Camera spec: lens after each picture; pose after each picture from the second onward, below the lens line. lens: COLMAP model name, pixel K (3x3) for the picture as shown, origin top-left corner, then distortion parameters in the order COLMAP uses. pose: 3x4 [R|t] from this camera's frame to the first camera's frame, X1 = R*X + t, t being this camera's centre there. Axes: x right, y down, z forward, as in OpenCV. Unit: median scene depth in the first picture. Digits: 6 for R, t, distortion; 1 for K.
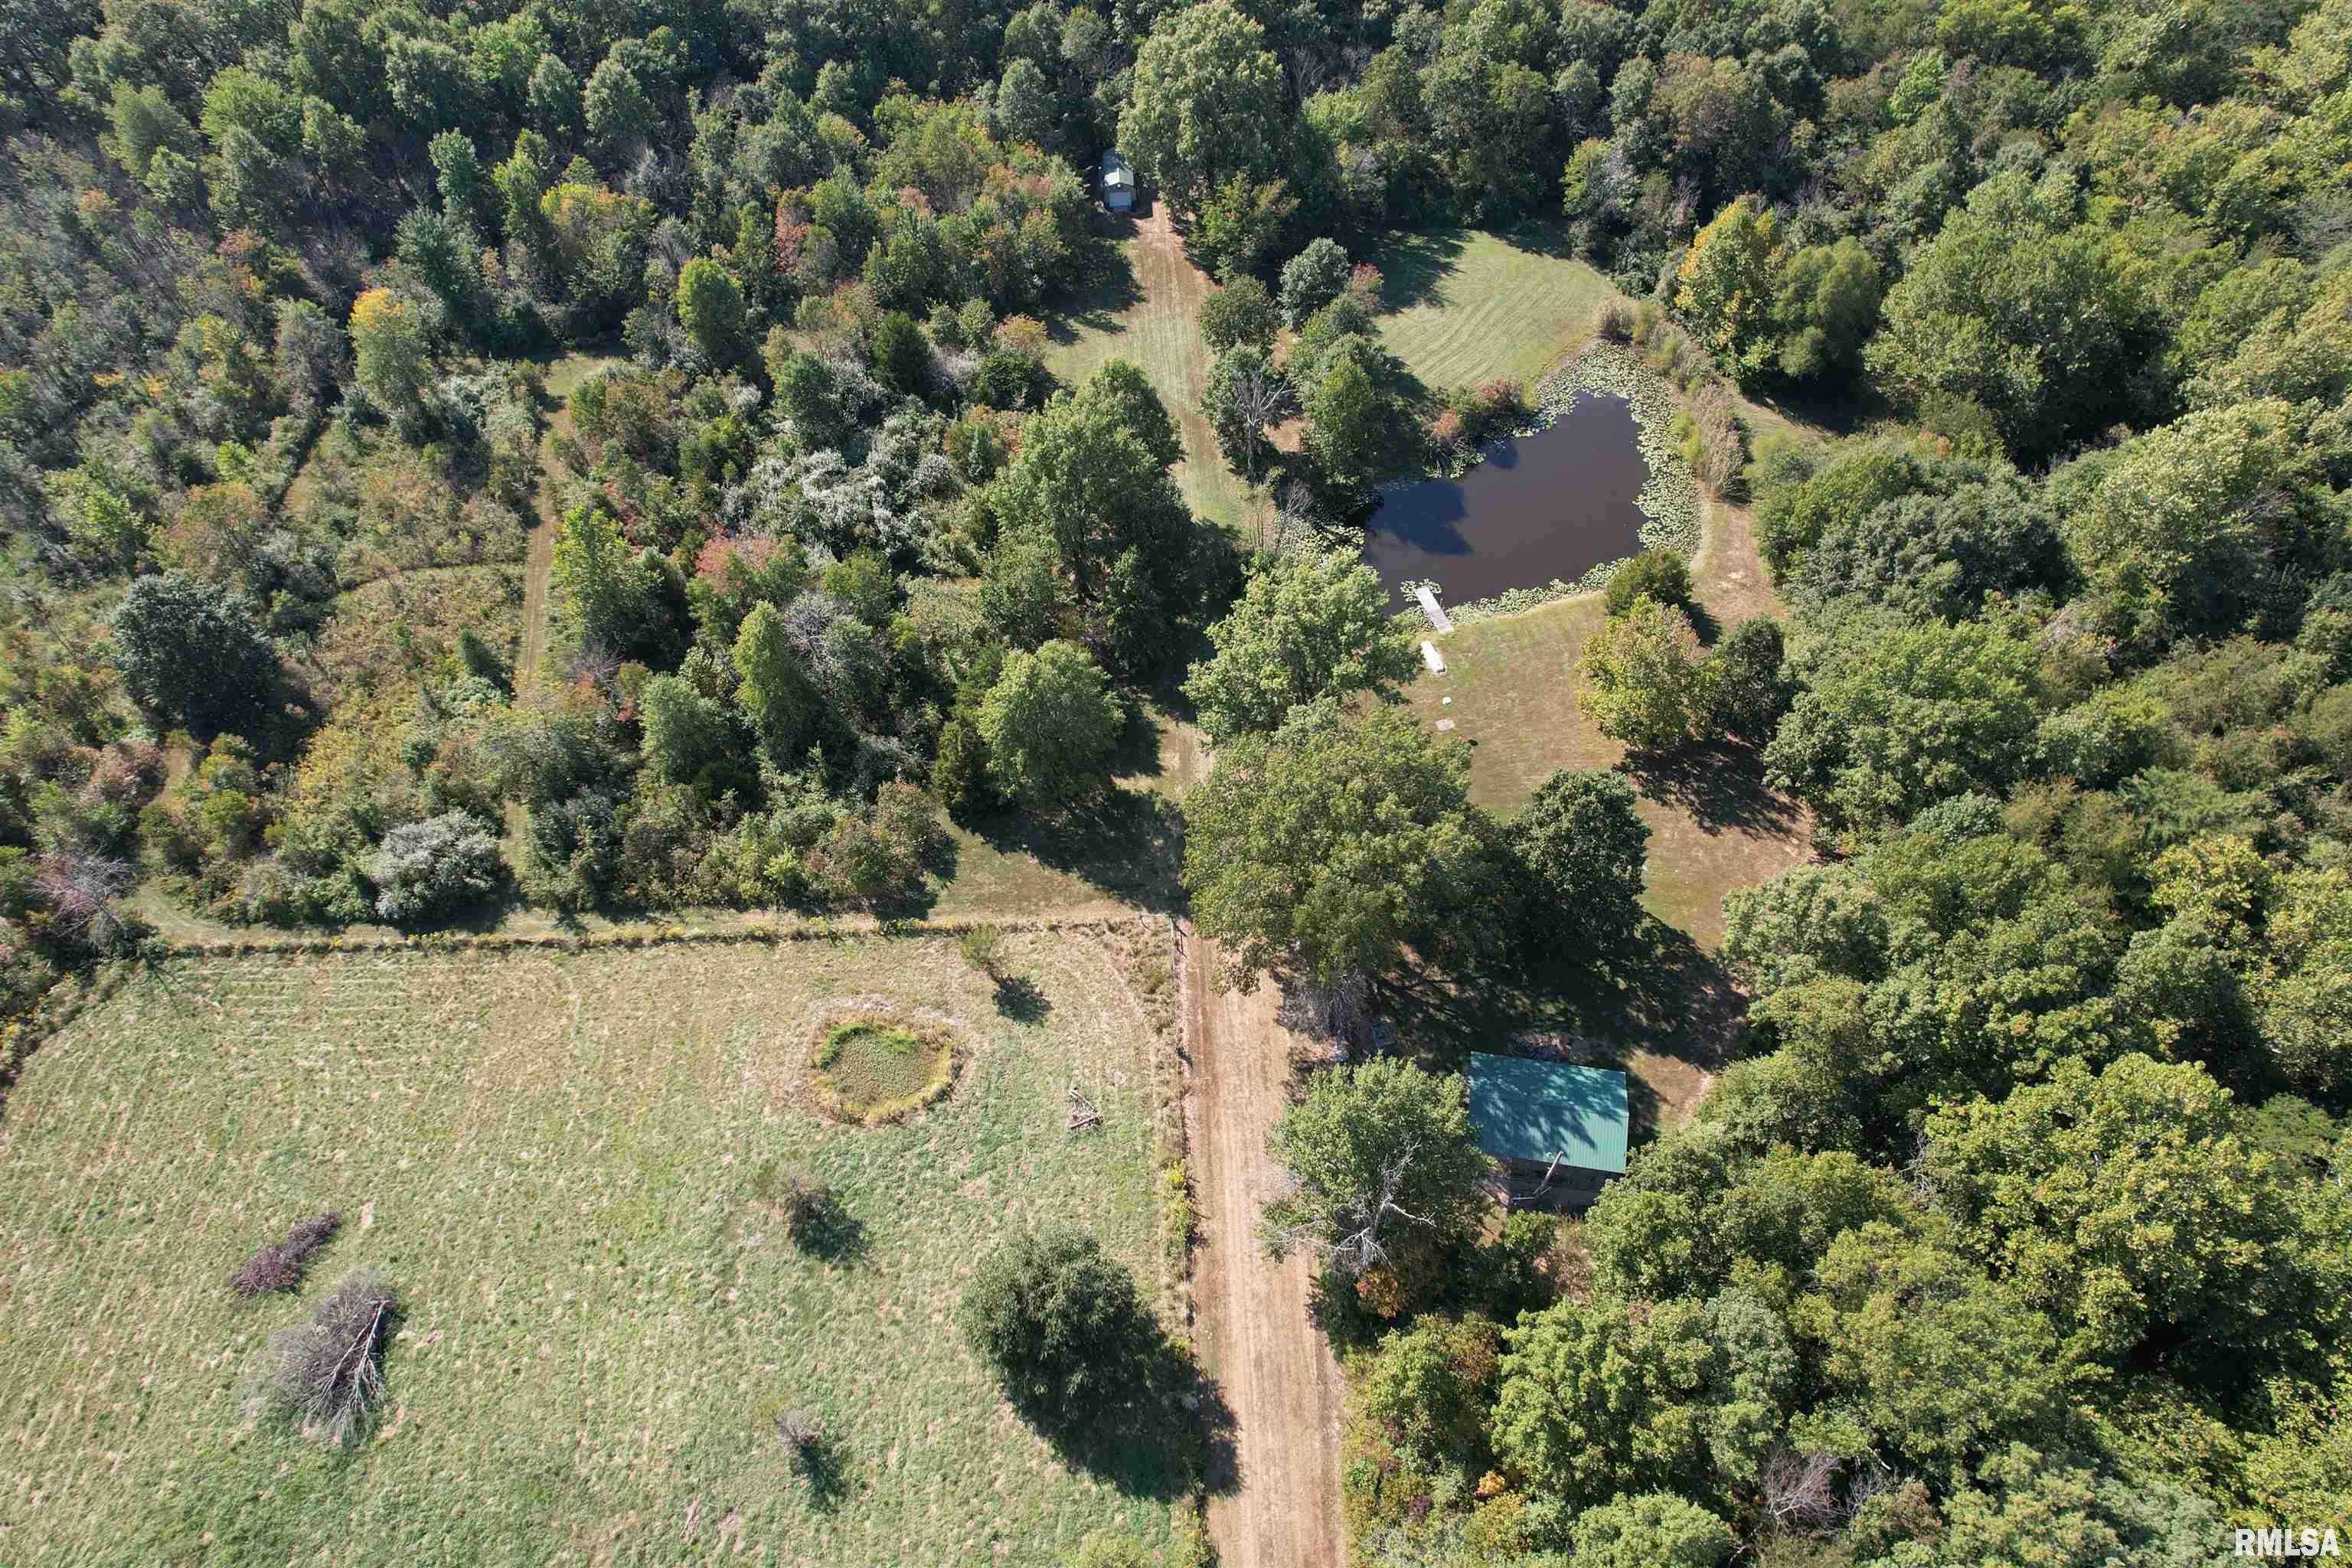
lens RADIAL K [[1496.1, 0, 1176.9], [0, 1496.1, 776.5], [0, 0, 1]] dist [-0.081896, 0.076920]
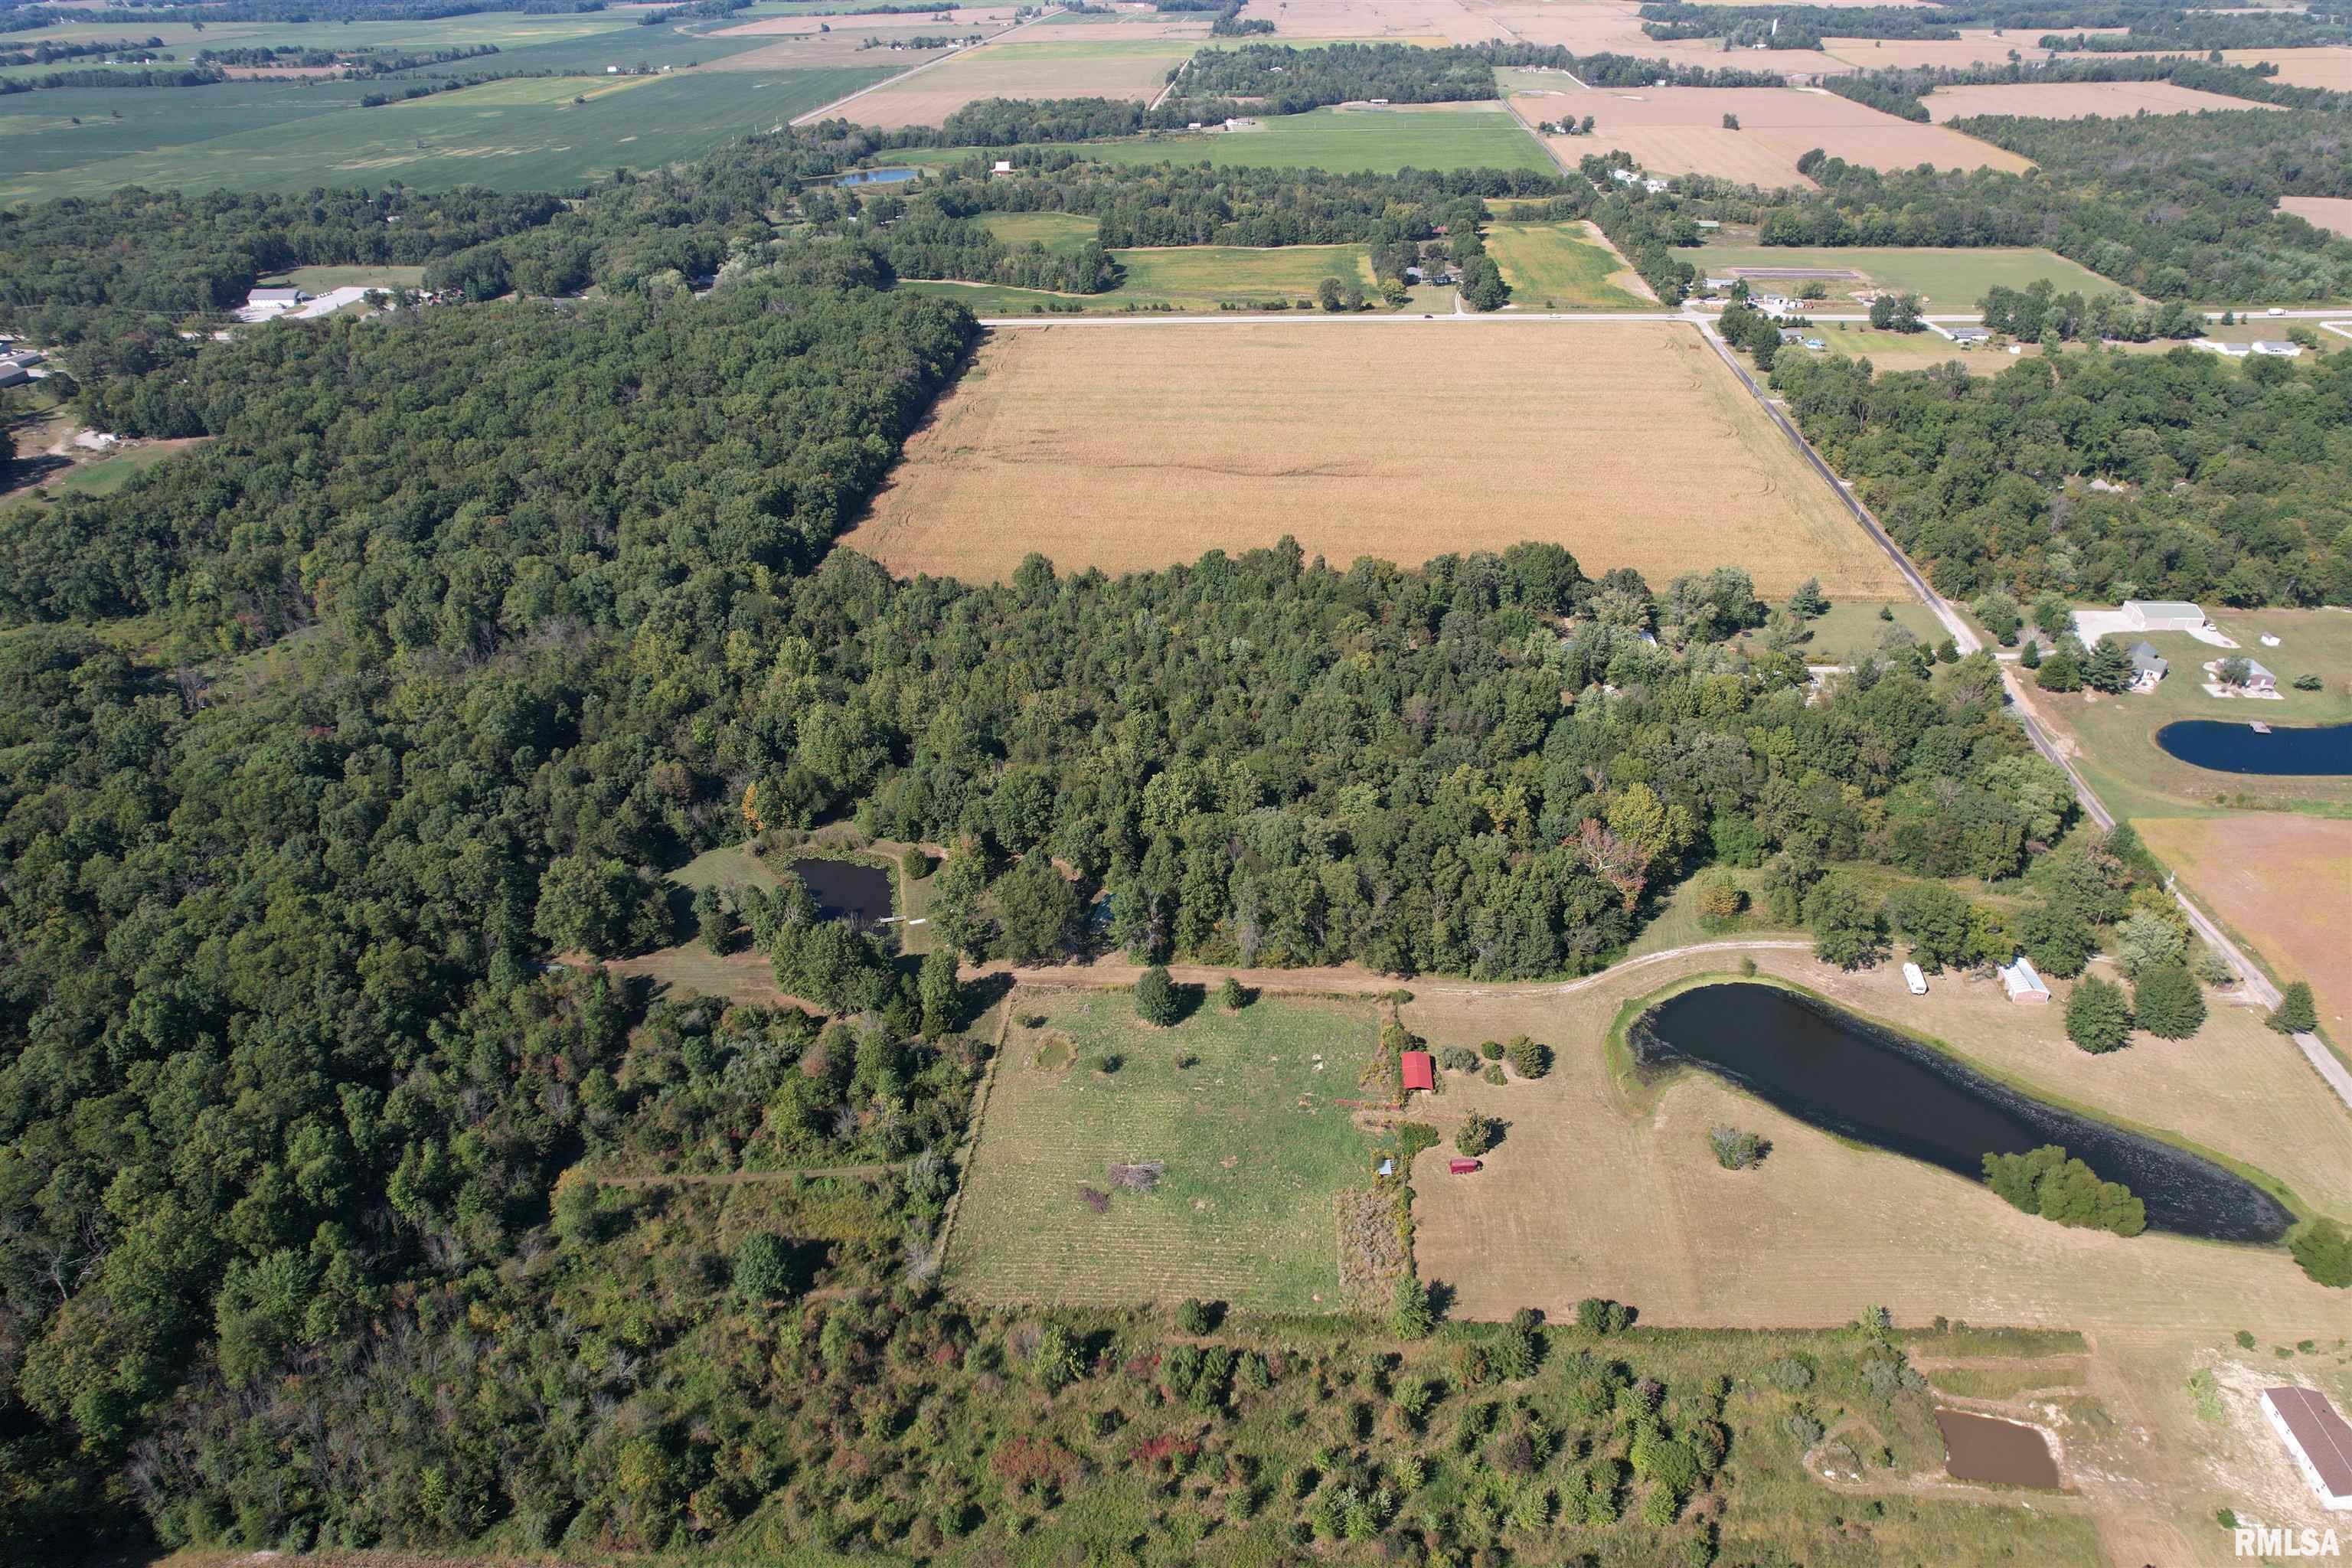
lens RADIAL K [[1499.9, 0, 1174.1], [0, 1499.9, 776.9], [0, 0, 1]] dist [-0.072278, 0.065372]
pose [[0.108696, -0.492545, 0.863472, -1.972140], [0.789535, 0.570551, 0.226067, -0.475357], [-0.604003, 0.657169, 0.450898, -0.644379]]
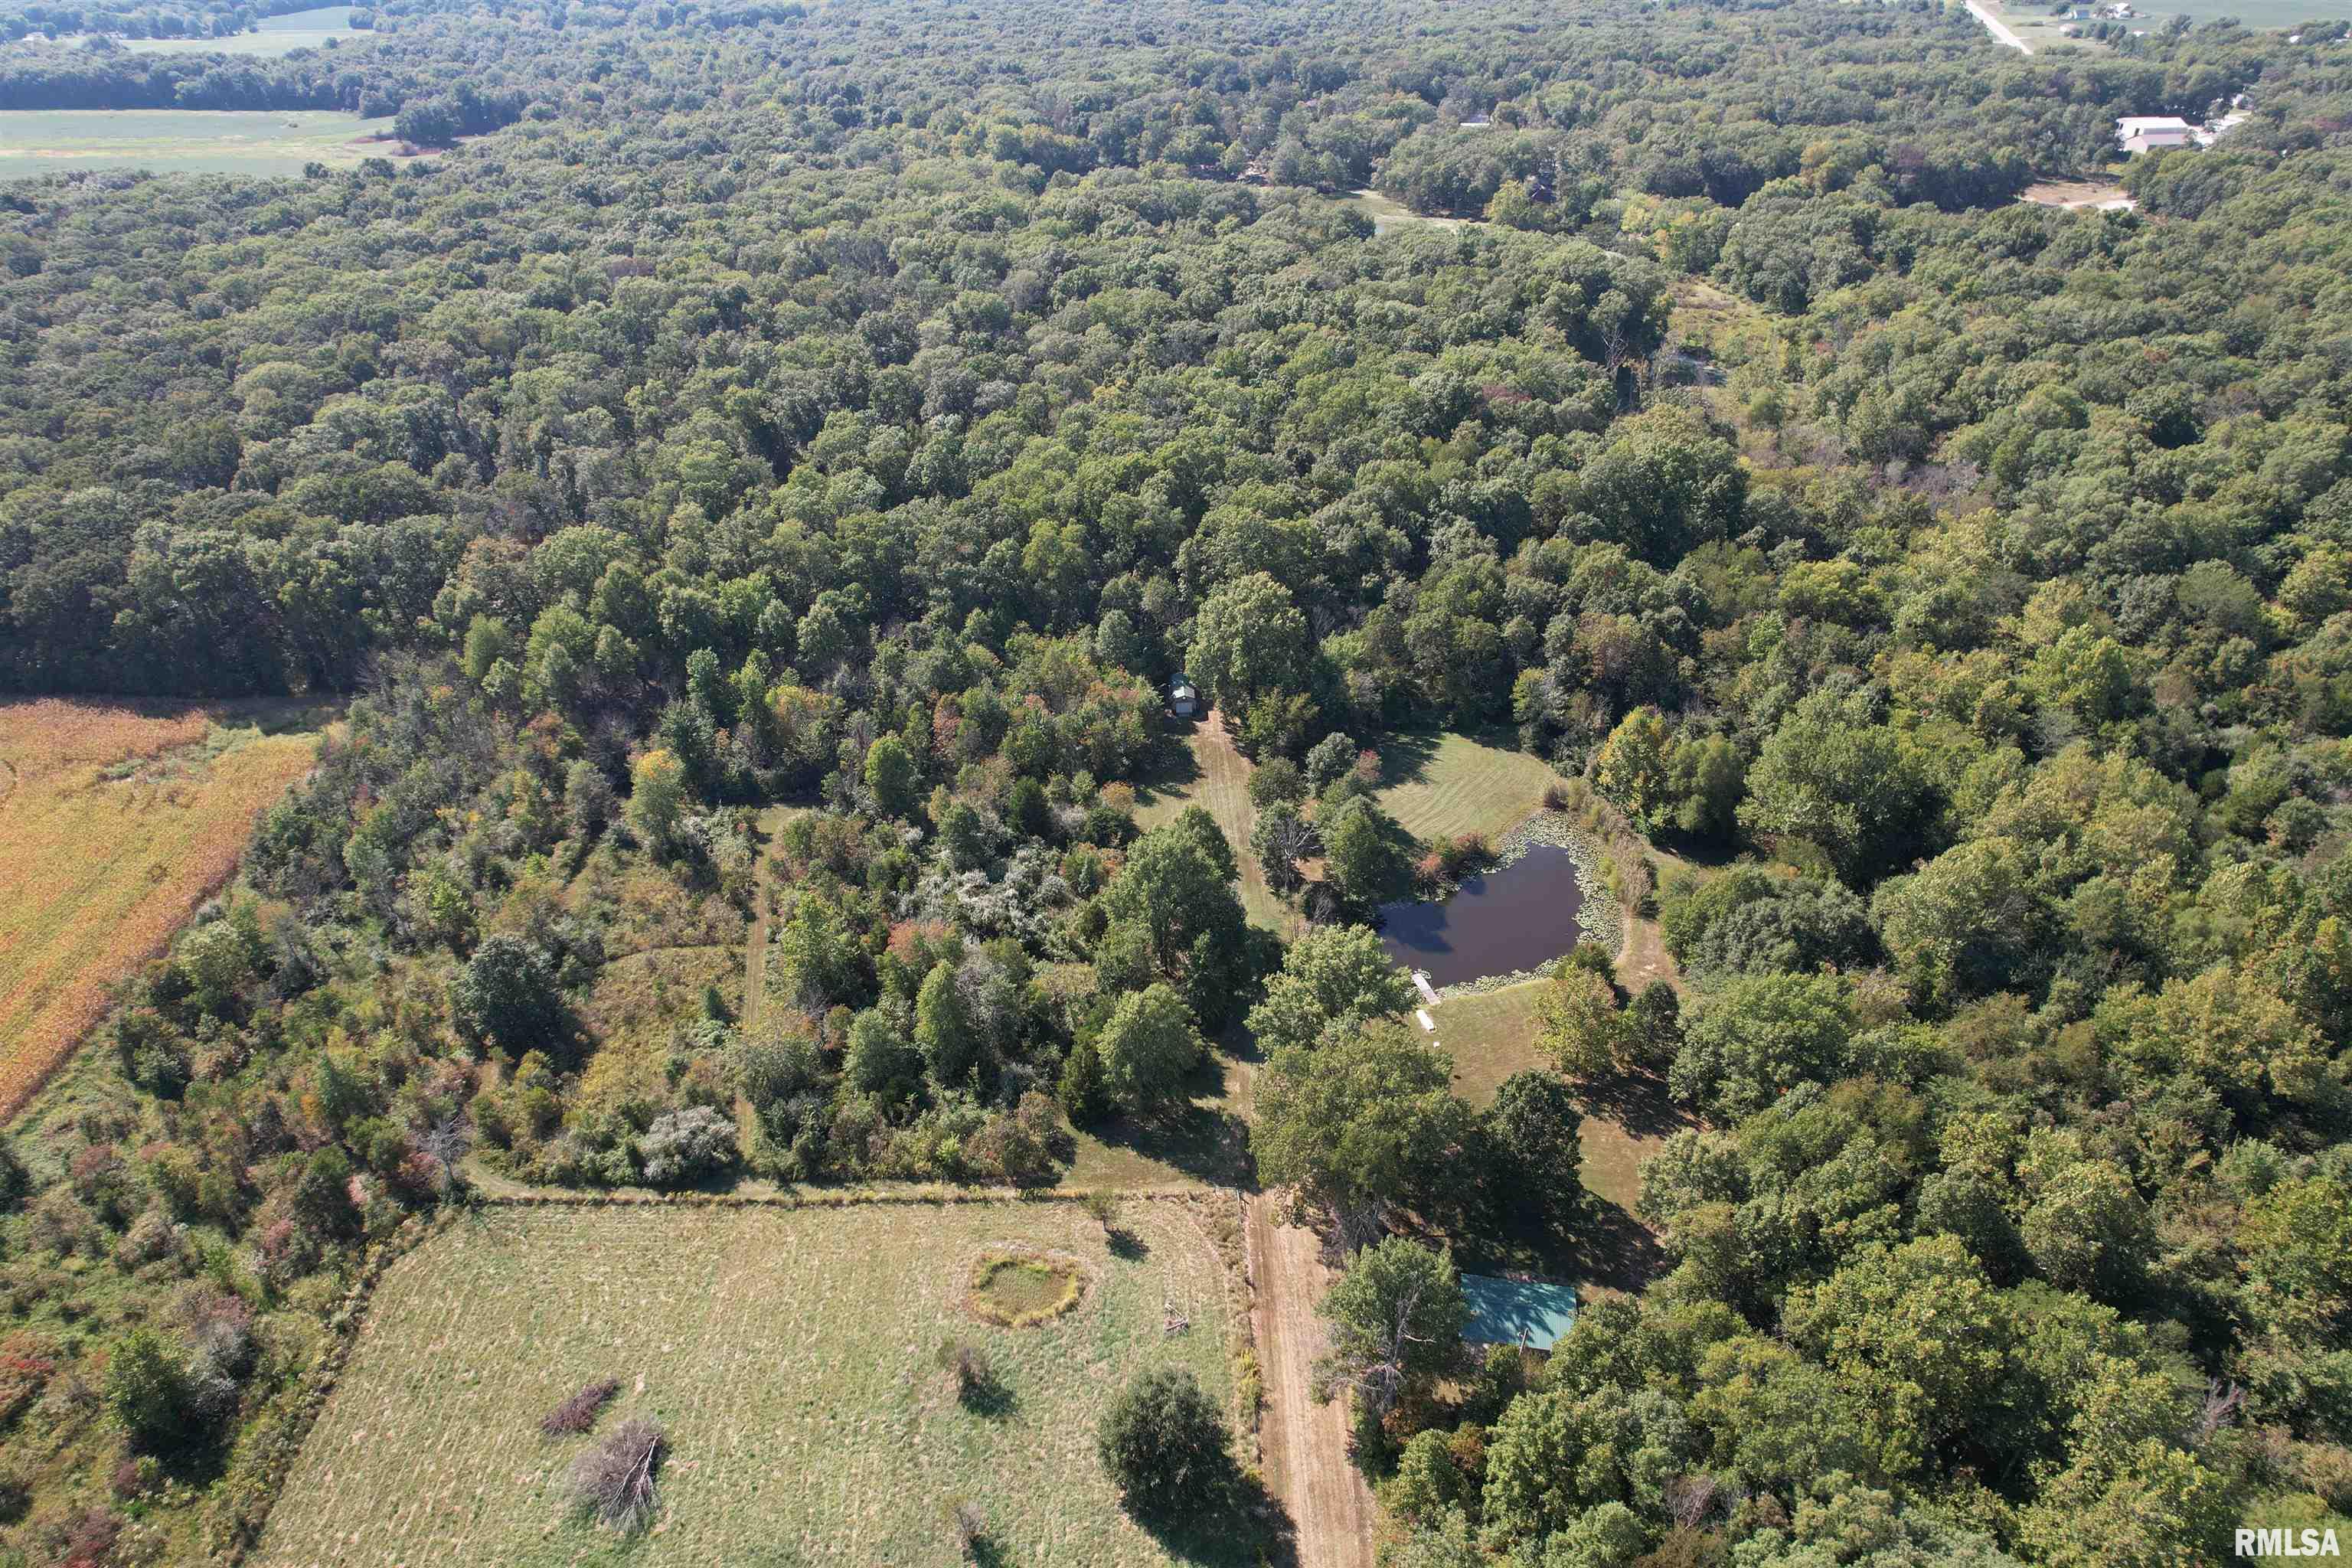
lens RADIAL K [[1499.9, 0, 1174.1], [0, 1499.9, 776.9], [0, 0, 1]] dist [-0.072278, 0.065372]
pose [[0.999864, 0.015120, -0.006611, -0.050756], [-0.016466, 0.940438, -0.339567, 0.178265], [0.001083, 0.339629, 0.940559, -0.350544]]
